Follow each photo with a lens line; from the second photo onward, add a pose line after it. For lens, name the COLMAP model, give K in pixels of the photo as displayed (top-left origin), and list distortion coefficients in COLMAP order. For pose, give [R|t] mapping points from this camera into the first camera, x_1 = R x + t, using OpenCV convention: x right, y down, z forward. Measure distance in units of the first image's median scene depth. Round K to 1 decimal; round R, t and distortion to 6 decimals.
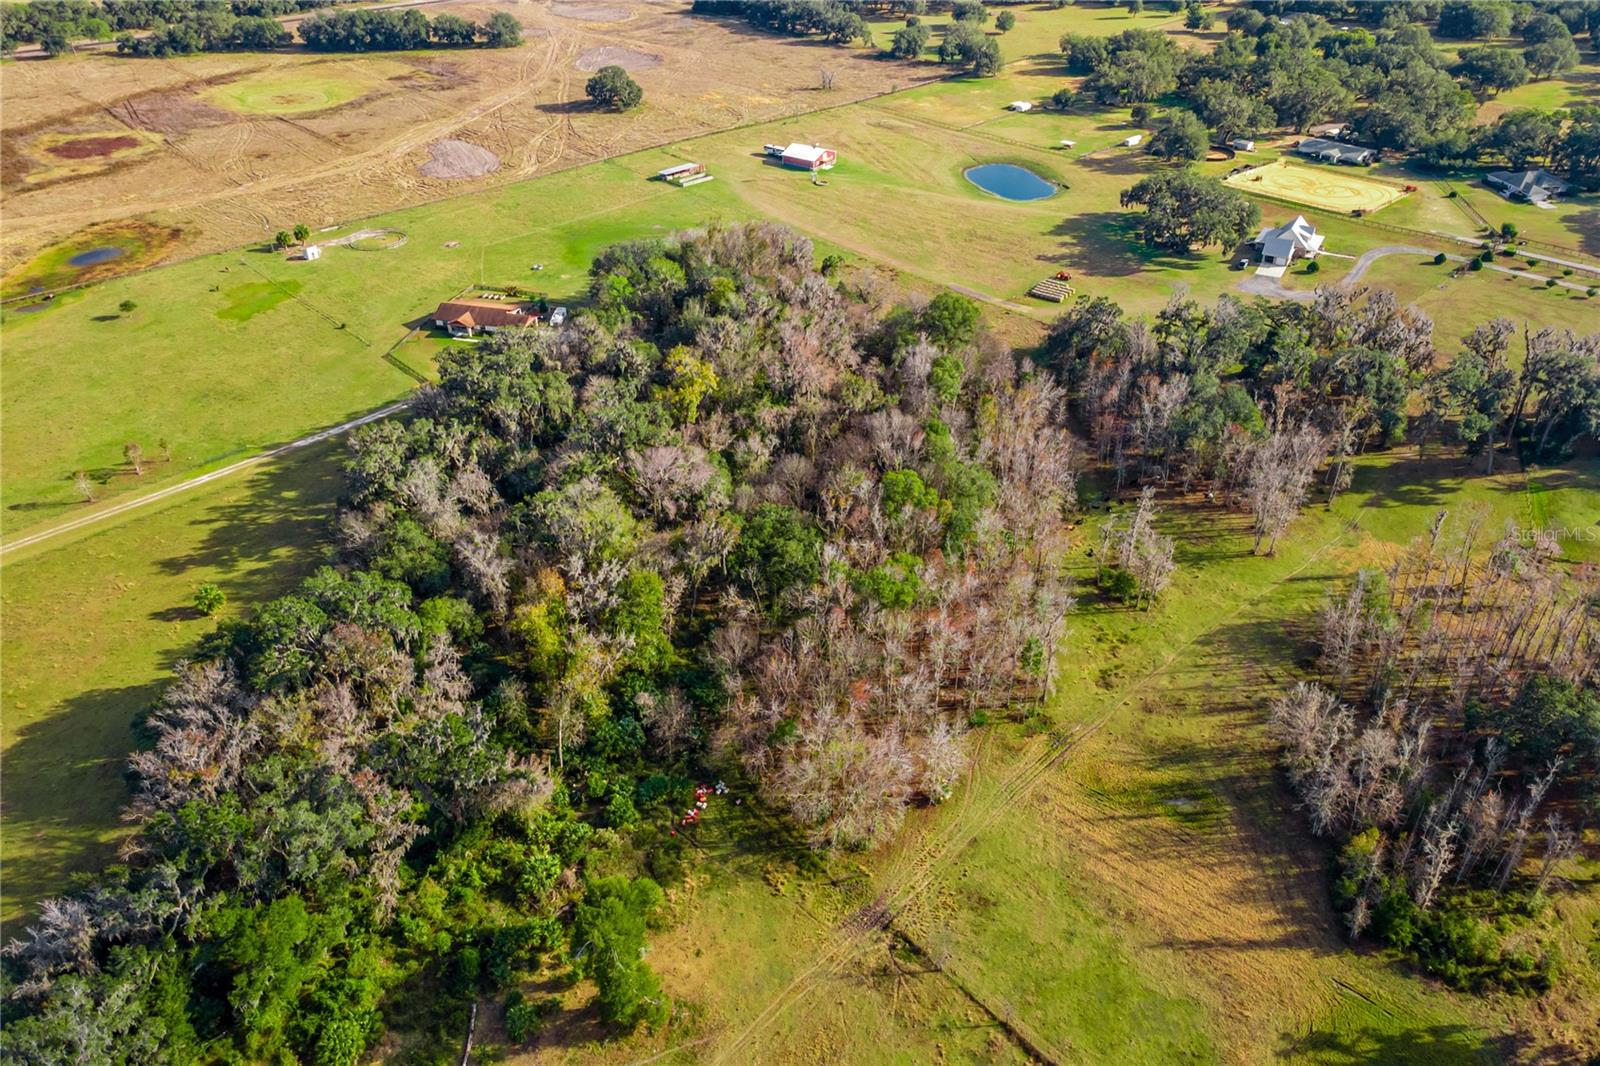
lens RADIAL K [[1171.9, 0, 799.0], [0, 1171.9, 499.8], [0, 0, 1]] dist [-0.000800, 0.080193]
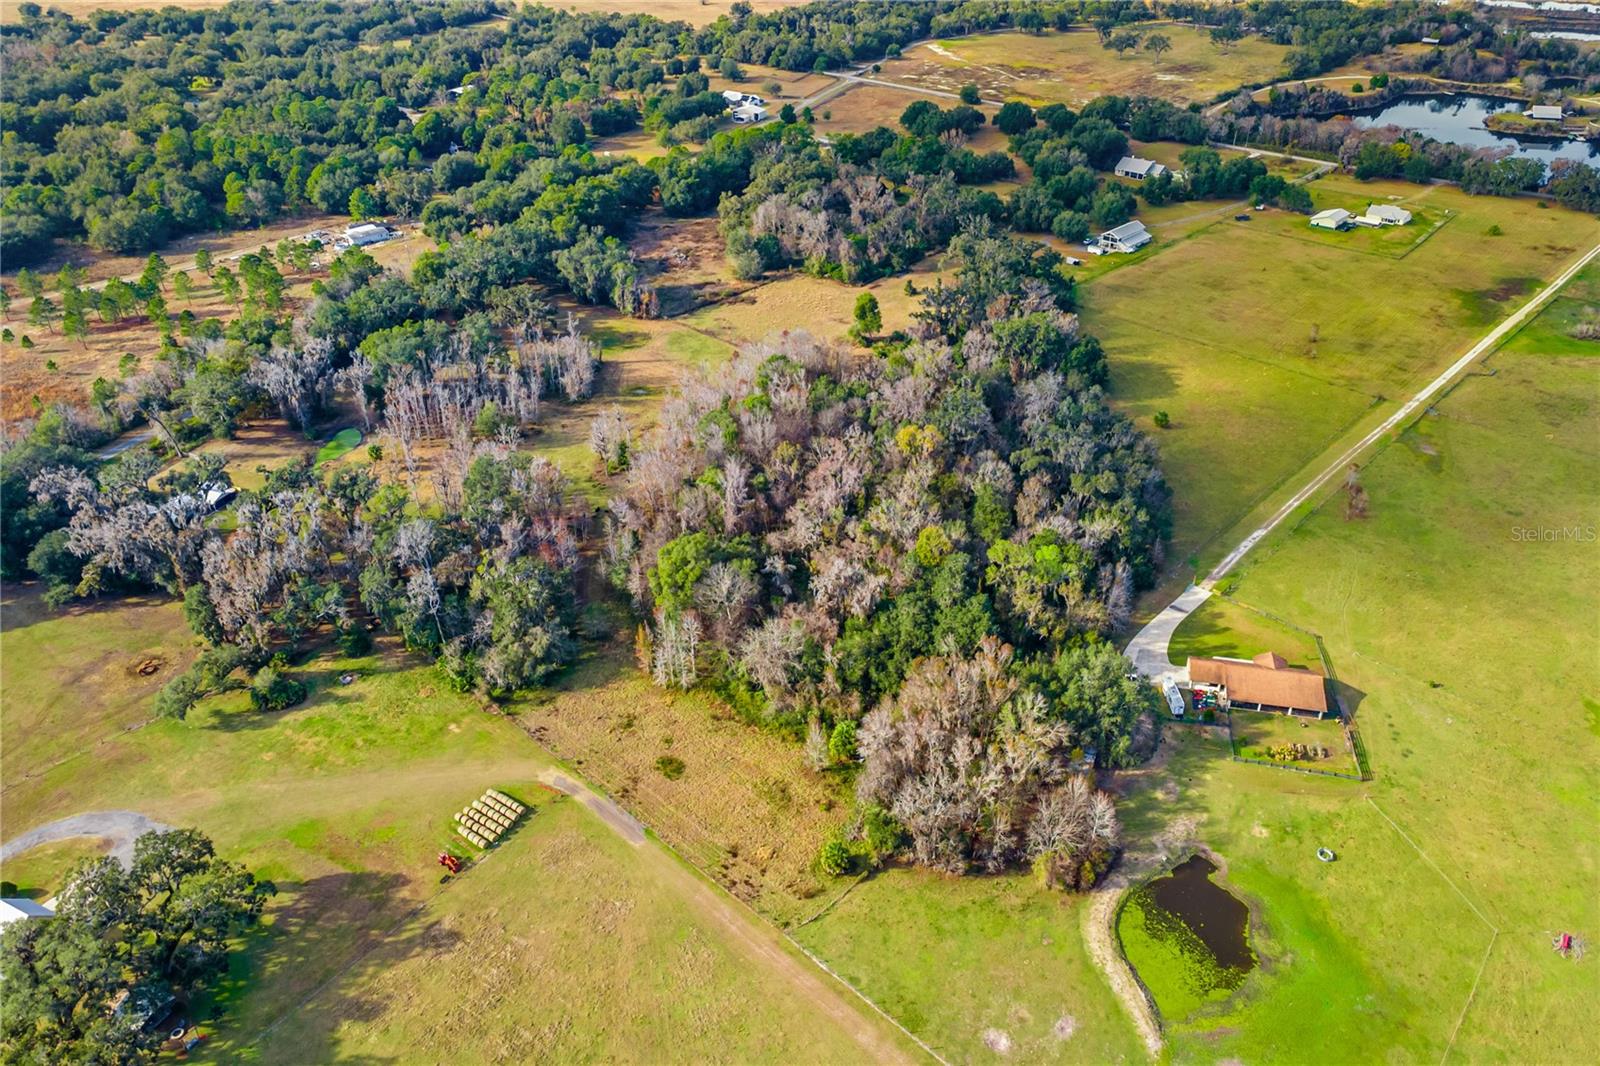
lens RADIAL K [[1171.9, 0, 799.0], [0, 1171.9, 499.8], [0, 0, 1]] dist [-0.000800, 0.080193]
pose [[-0.999432, 0.016454, -0.029395, 0.067859], [-0.018782, 0.452226, 0.891705, -0.964059], [0.027966, 0.891751, -0.451661, 1.292169]]
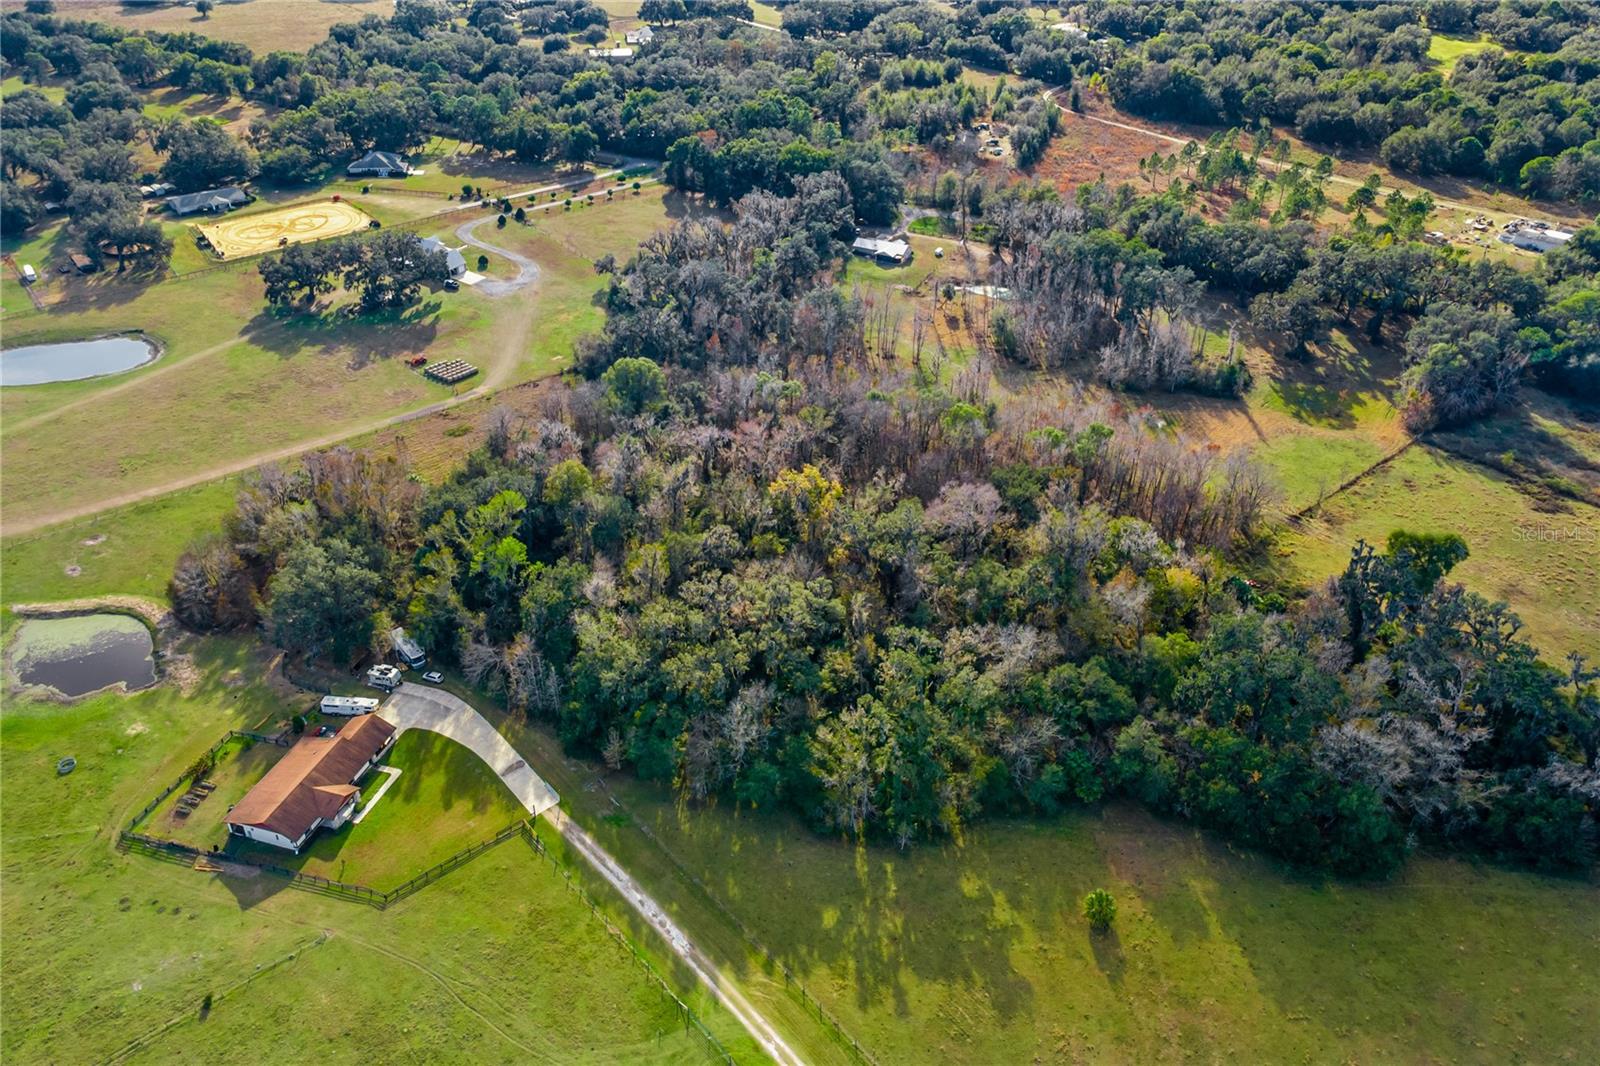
lens RADIAL K [[1133.8, 0, 800.0], [0, 1133.8, 533.0], [0, 0, 1]] dist [0.037449, -0.004011]
pose [[0.059649, -0.567033, 0.821532, -0.704160], [0.534043, 0.713441, 0.453652, -0.403073], [-0.843350, 0.411674, 0.345376, 0.542554]]
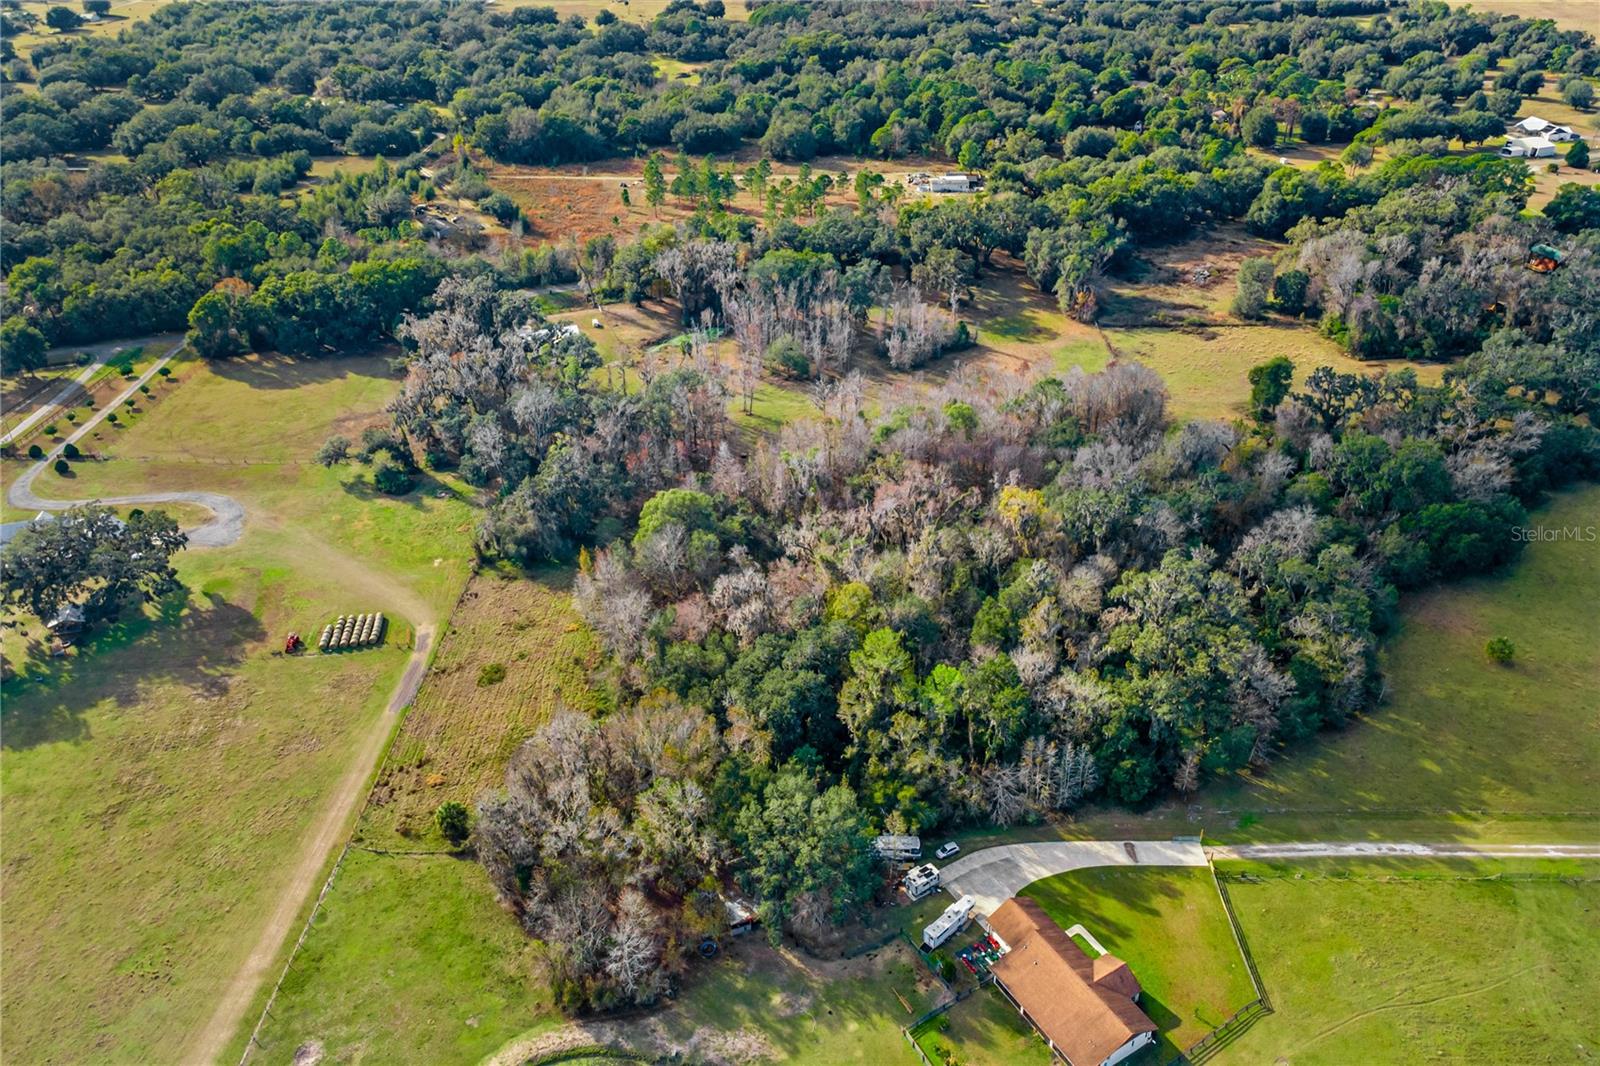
lens RADIAL K [[1171.9, 0, 799.0], [0, 1171.9, 499.8], [0, 0, 1]] dist [-0.000800, 0.080193]
pose [[-0.709731, -0.352952, 0.609678, -0.452298], [0.386200, 0.528864, 0.755746, -0.756102], [-0.589179, 0.771834, -0.239041, 1.069267]]
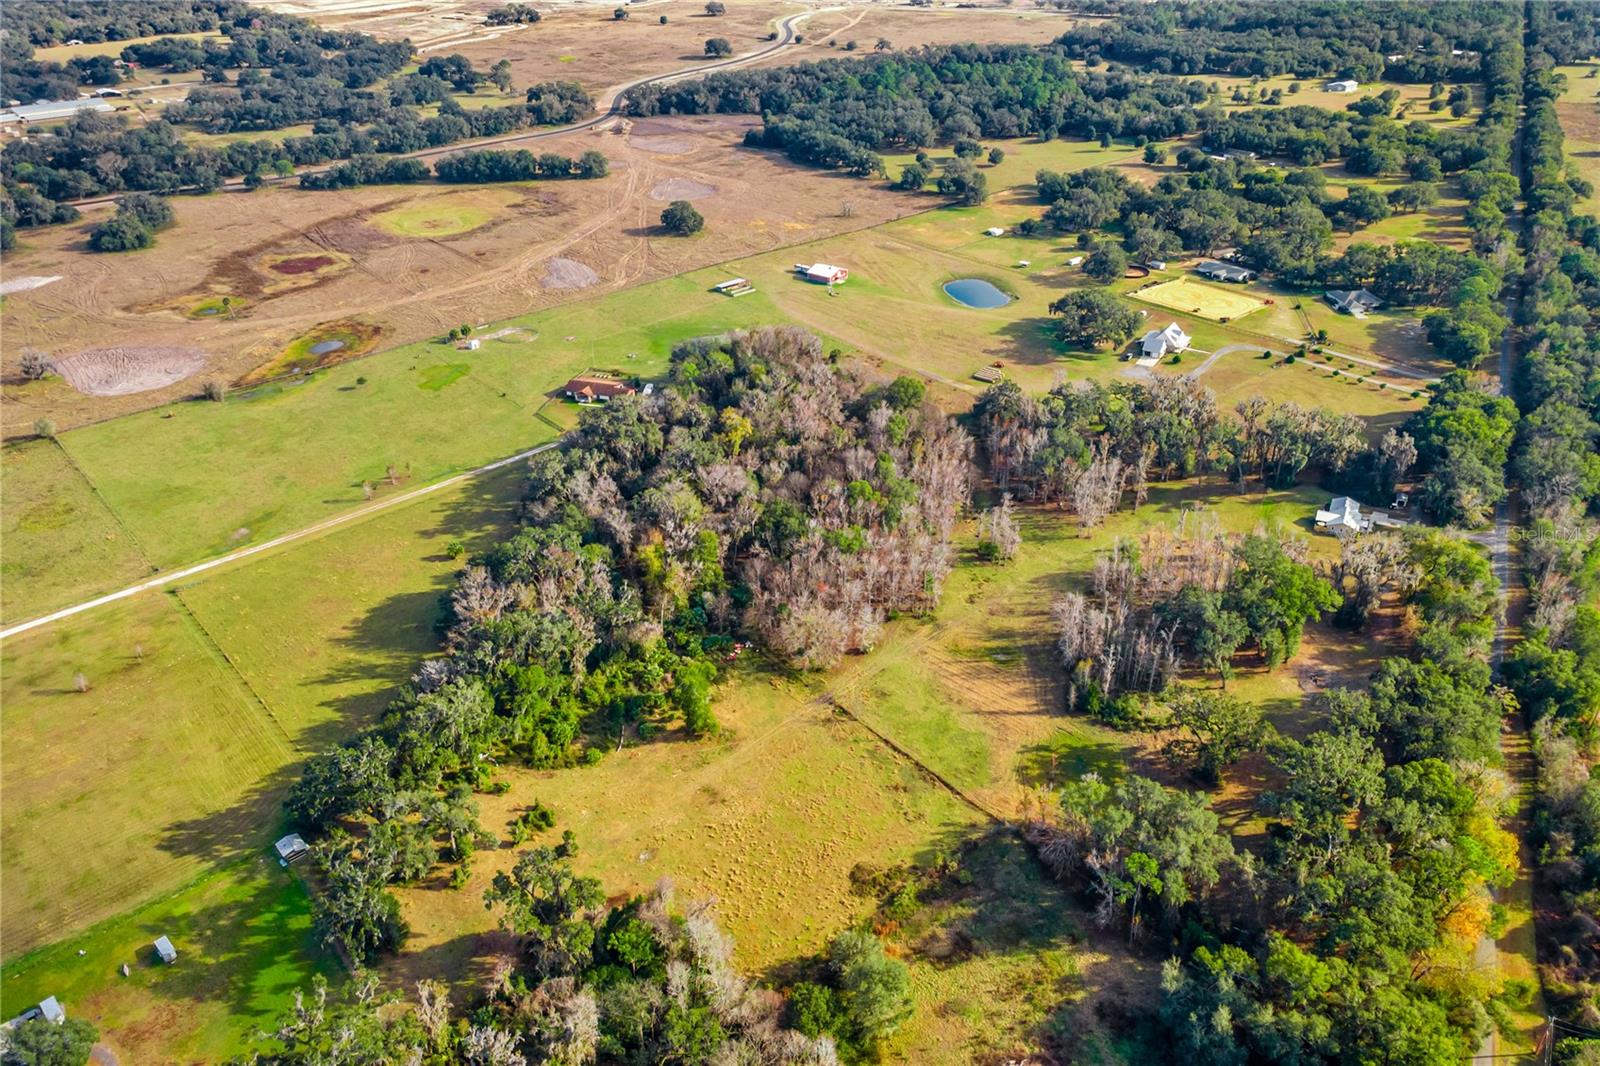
lens RADIAL K [[1133.8, 0, 800.0], [0, 1133.8, 533.0], [0, 0, 1]] dist [0.037449, -0.004011]
pose [[0.999227, 0.012910, -0.037131, 0.044261], [-0.014174, 0.999322, -0.033987, 0.074112], [0.036667, 0.034487, 0.998732, -0.439155]]
